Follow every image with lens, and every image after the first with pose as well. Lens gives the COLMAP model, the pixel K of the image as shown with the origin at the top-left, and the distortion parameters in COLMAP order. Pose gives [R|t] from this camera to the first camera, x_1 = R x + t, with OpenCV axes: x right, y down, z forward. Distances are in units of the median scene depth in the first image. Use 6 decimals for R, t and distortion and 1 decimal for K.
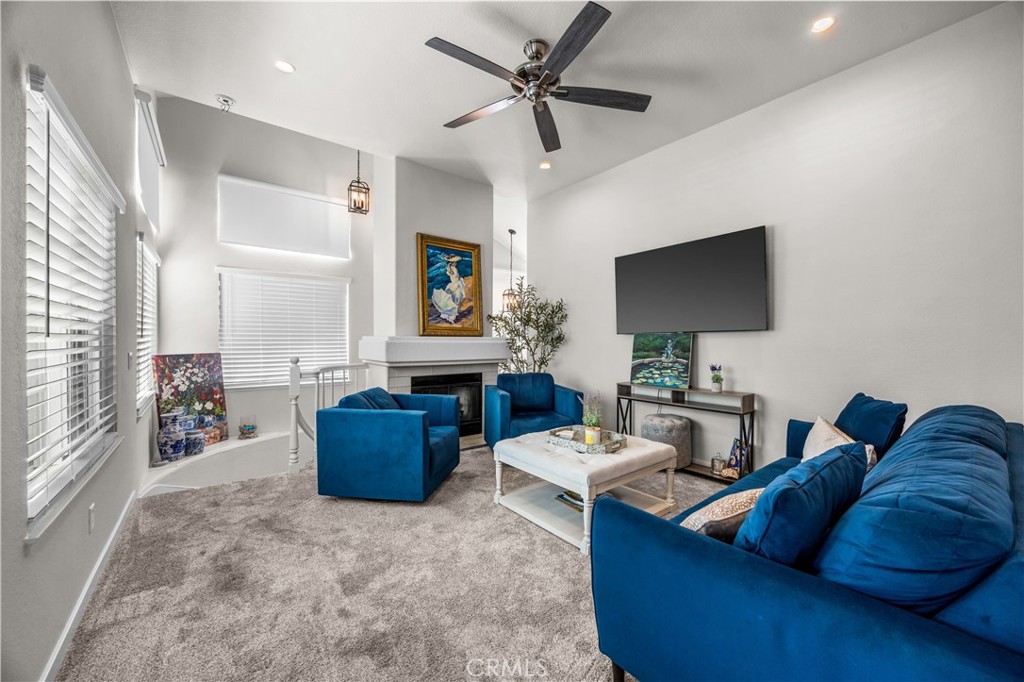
lens RADIAL K [[389.1, 0, 520.4], [0, 389.1, 342.5], [0, 0, 1]] dist [-0.005711, 0.000180]
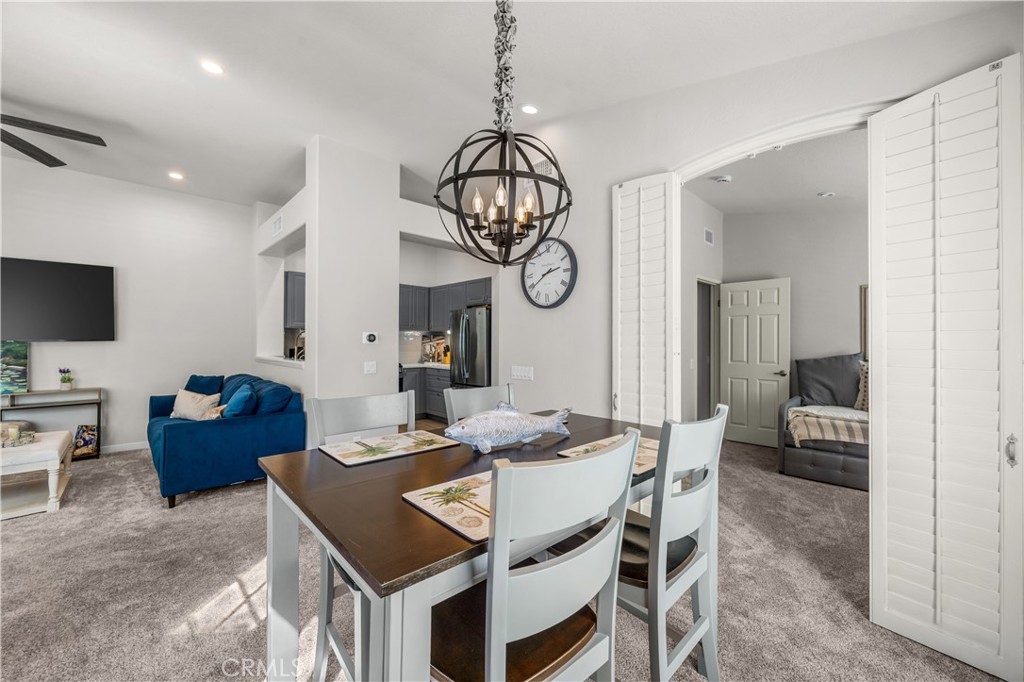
lens RADIAL K [[389.1, 0, 517.7], [0, 389.1, 340.0], [0, 0, 1]] dist [-0.005711, 0.000180]
pose [[-0.099506, 0.003816, 0.995030, -0.694970], [0.002785, 0.999990, -0.003556, -0.018790], [-0.995033, 0.002418, -0.099516, -0.240103]]
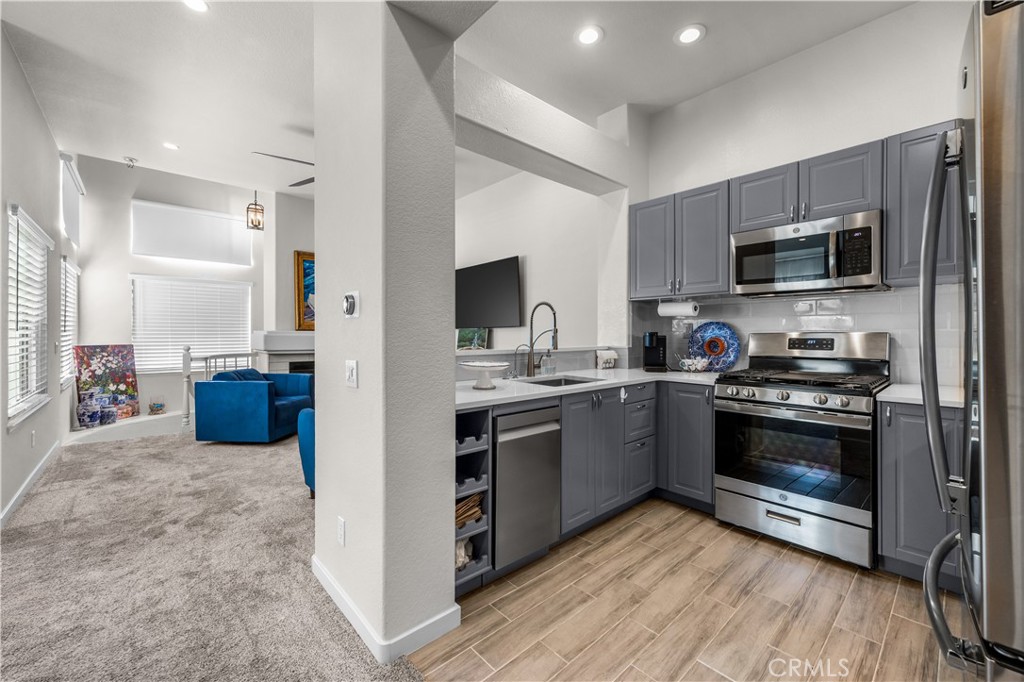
lens RADIAL K [[406.0, 0, 516.1], [0, 406.0, 335.0], [0, 0, 1]] dist [0.004000, -0.002459]
pose [[0.997729, -0.001138, 0.067353, 0.388338], [0.001609, 0.999975, -0.006943, 0.008569], [-0.067343, 0.007035, 0.997705, -0.406318]]
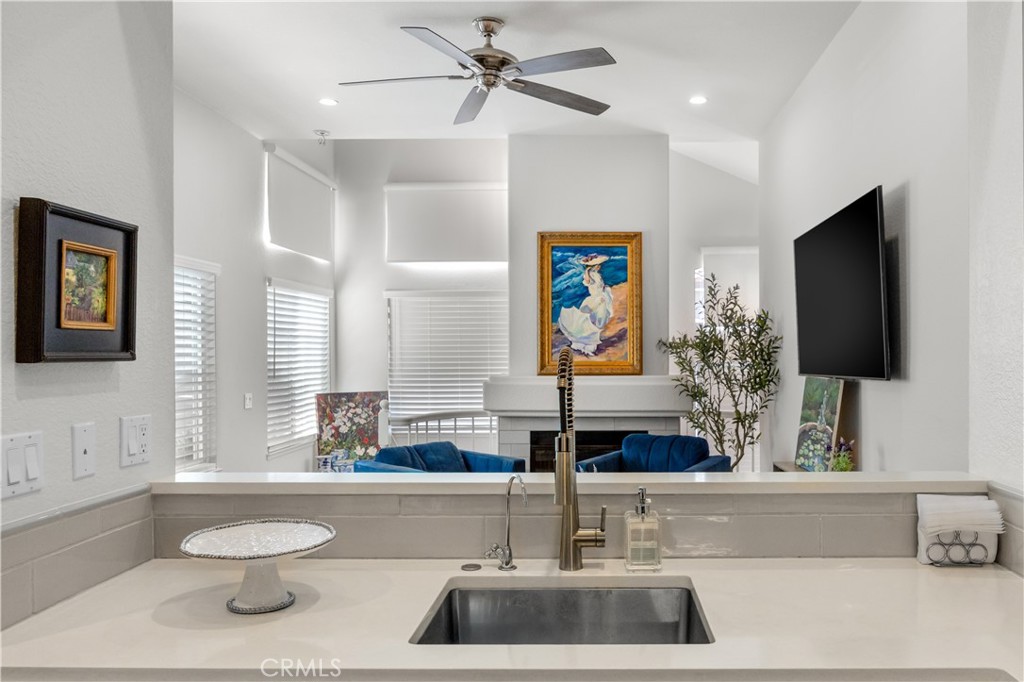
lens RADIAL K [[774.1, 0, 605.5], [0, 774.1, 356.1], [0, 0, 1]] dist [-0.022411, 0.002651]
pose [[0.784937, -0.004393, -0.619560, 0.743604], [-0.000425, 0.999971, -0.007629, -0.042049], [0.619575, 0.006251, 0.784912, -0.051041]]
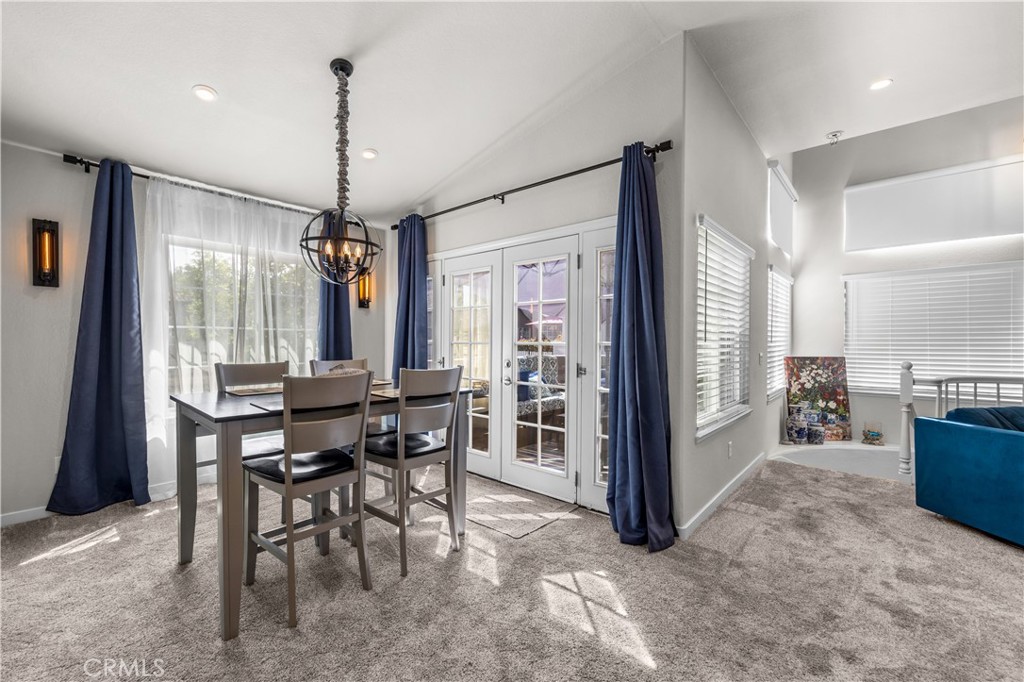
lens RADIAL K [[420.6, 0, 489.6], [0, 420.6, 344.8], [0, 0, 1]] dist [0.006954, -0.002084]
pose [[0.146658, 0.001518, -0.989186, 0.245738], [-0.011162, 0.999938, -0.000121, 0.005301], [0.989124, 0.011059, 0.146666, -0.137813]]
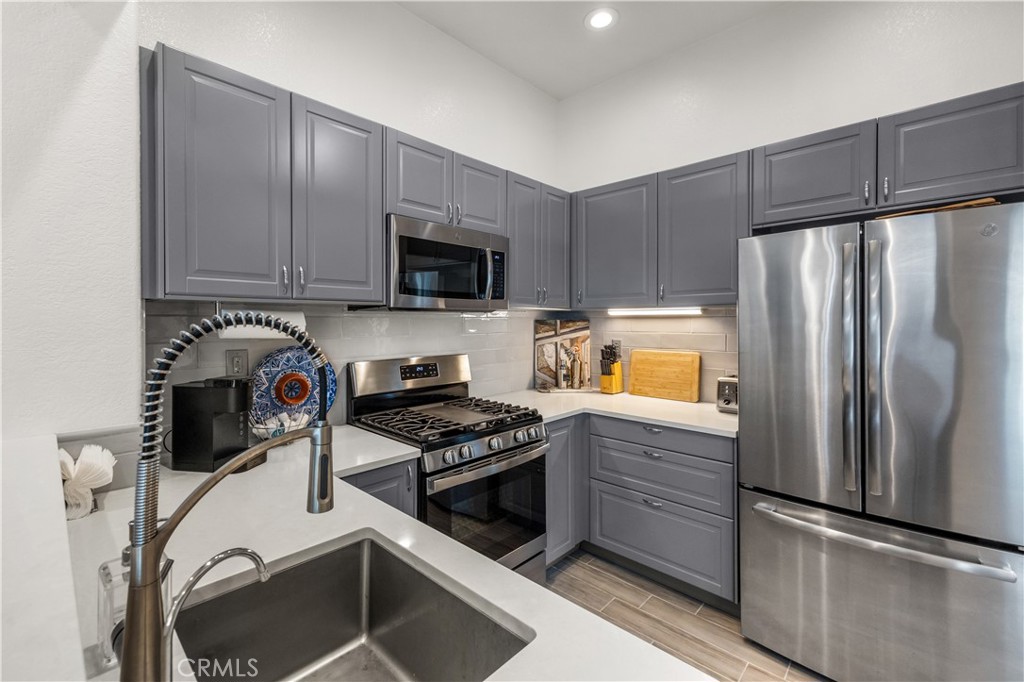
lens RADIAL K [[433.8, 0, 496.0], [0, 433.8, 327.4], [0, 0, 1]] dist [0.004688, -0.000029]
pose [[-0.116615, -0.008403, 0.993142, 0.317085], [0.013417, 0.999860, 0.010035, -0.043738], [-0.993087, 0.014495, -0.116486, 0.176554]]
